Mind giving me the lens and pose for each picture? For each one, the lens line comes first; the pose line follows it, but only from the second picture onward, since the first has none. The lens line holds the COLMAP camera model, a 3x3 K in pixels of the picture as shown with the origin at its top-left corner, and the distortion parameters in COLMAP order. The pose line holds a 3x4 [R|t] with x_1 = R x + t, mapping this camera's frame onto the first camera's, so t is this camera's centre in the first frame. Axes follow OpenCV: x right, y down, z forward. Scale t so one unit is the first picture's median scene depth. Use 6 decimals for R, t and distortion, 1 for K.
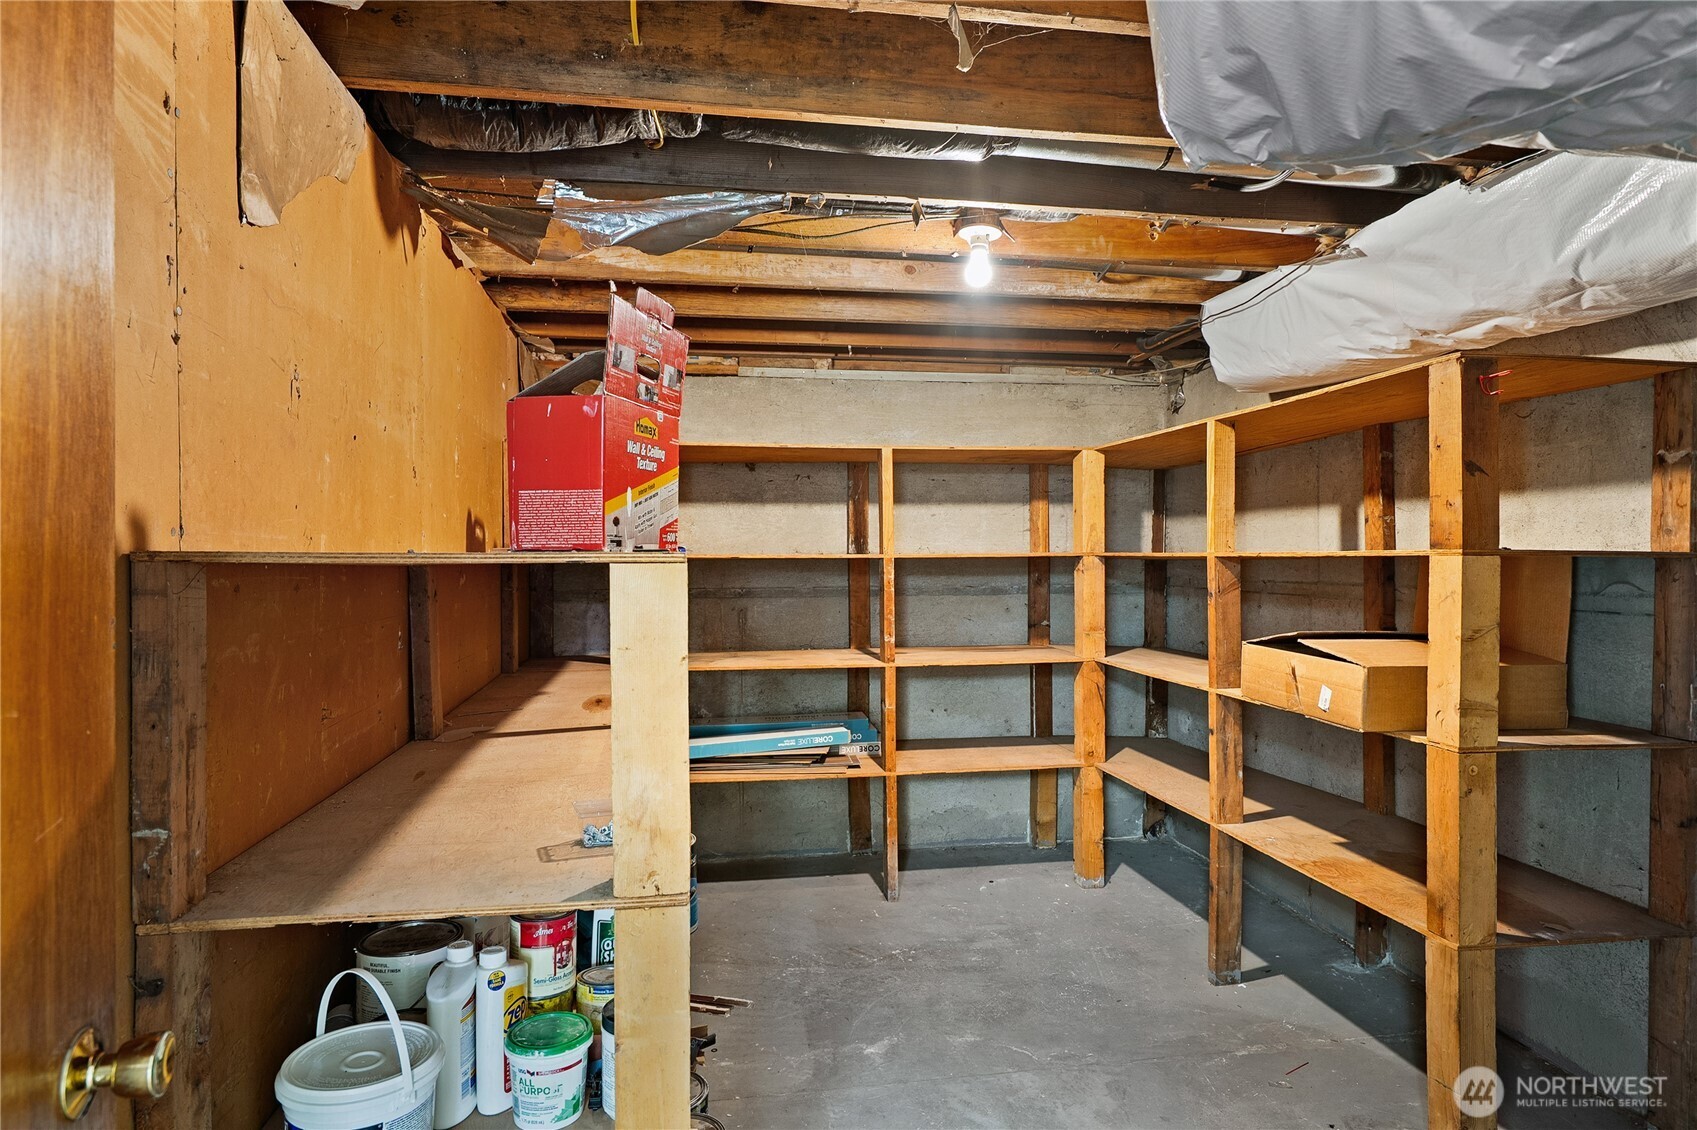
lens RADIAL K [[969.6, 0, 850.6], [0, 969.6, 558.9], [0, 0, 1]] dist [-0.002800, -0.000120]
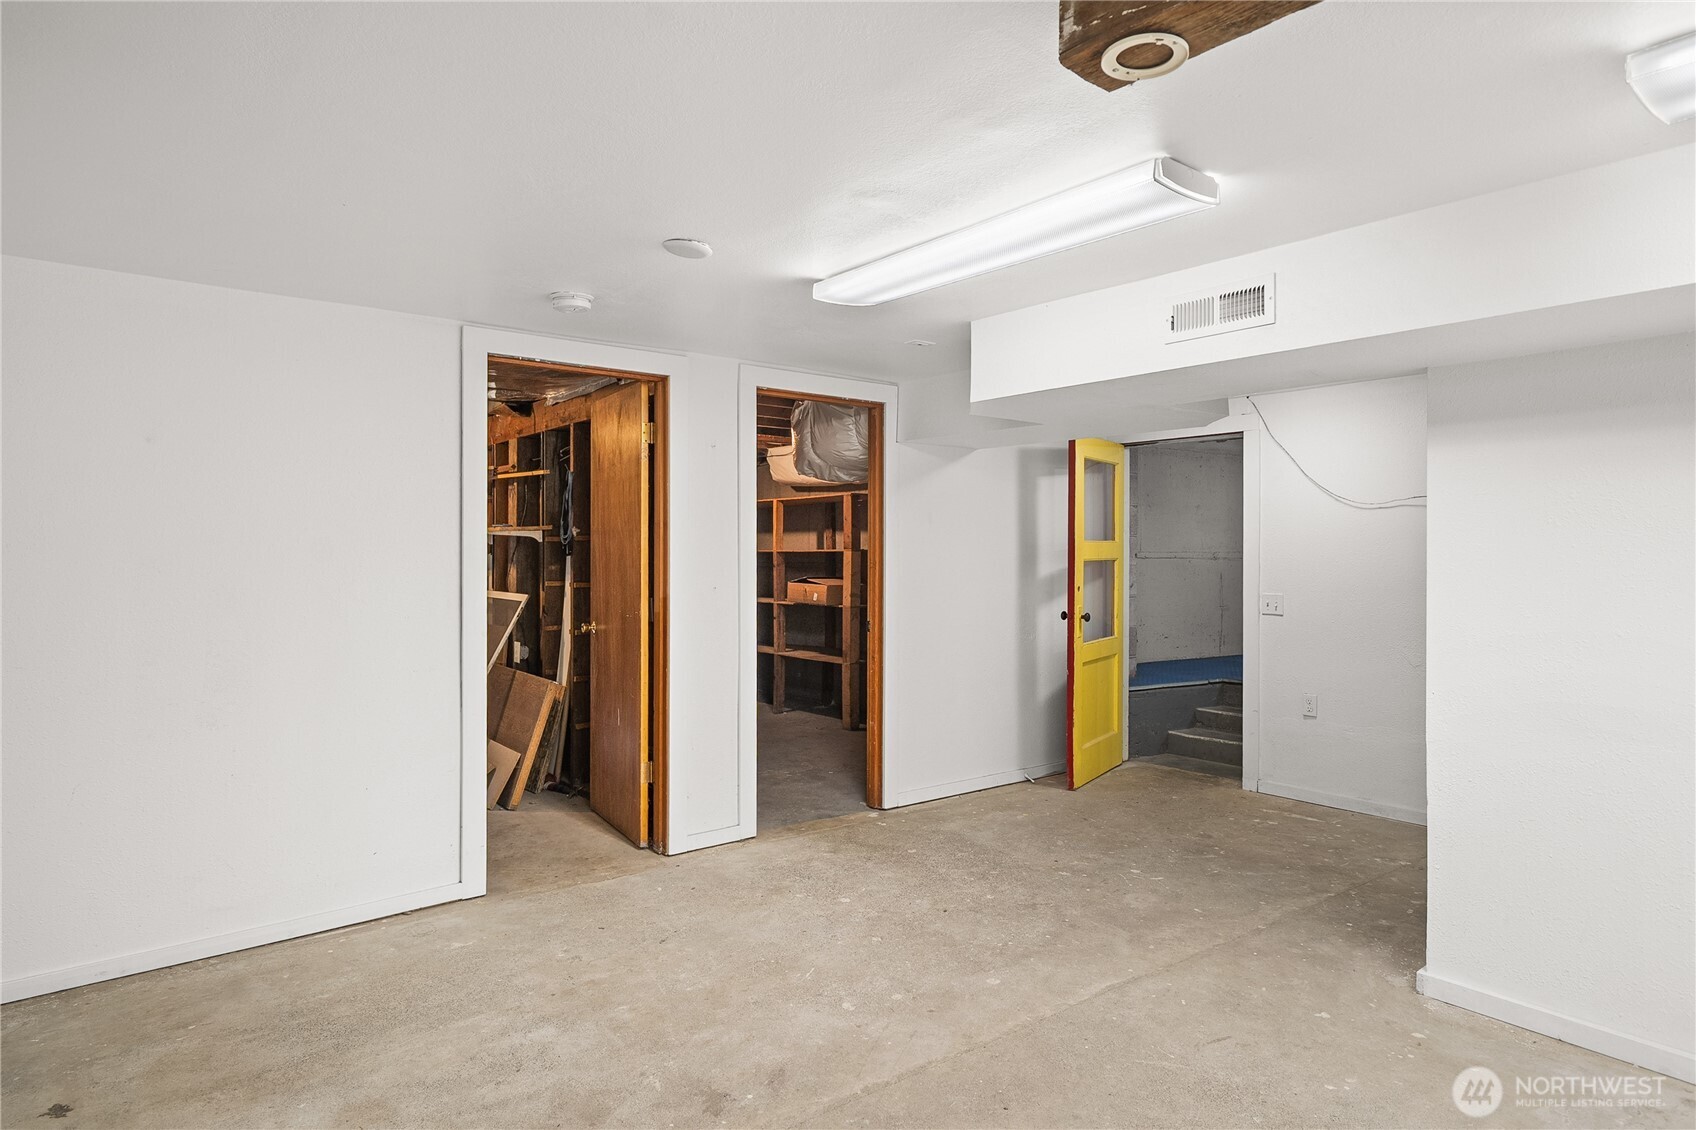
lens RADIAL K [[969.0, 0, 846.0], [0, 969.0, 560.5], [0, 0, 1]] dist [-0.002800, -0.000120]
pose [[0.871267, 0.000647, 0.490809, -0.883933], [-0.002162, 0.999994, 0.002520, 0.017001], [-0.490804, -0.003257, 0.871264, -1.636524]]
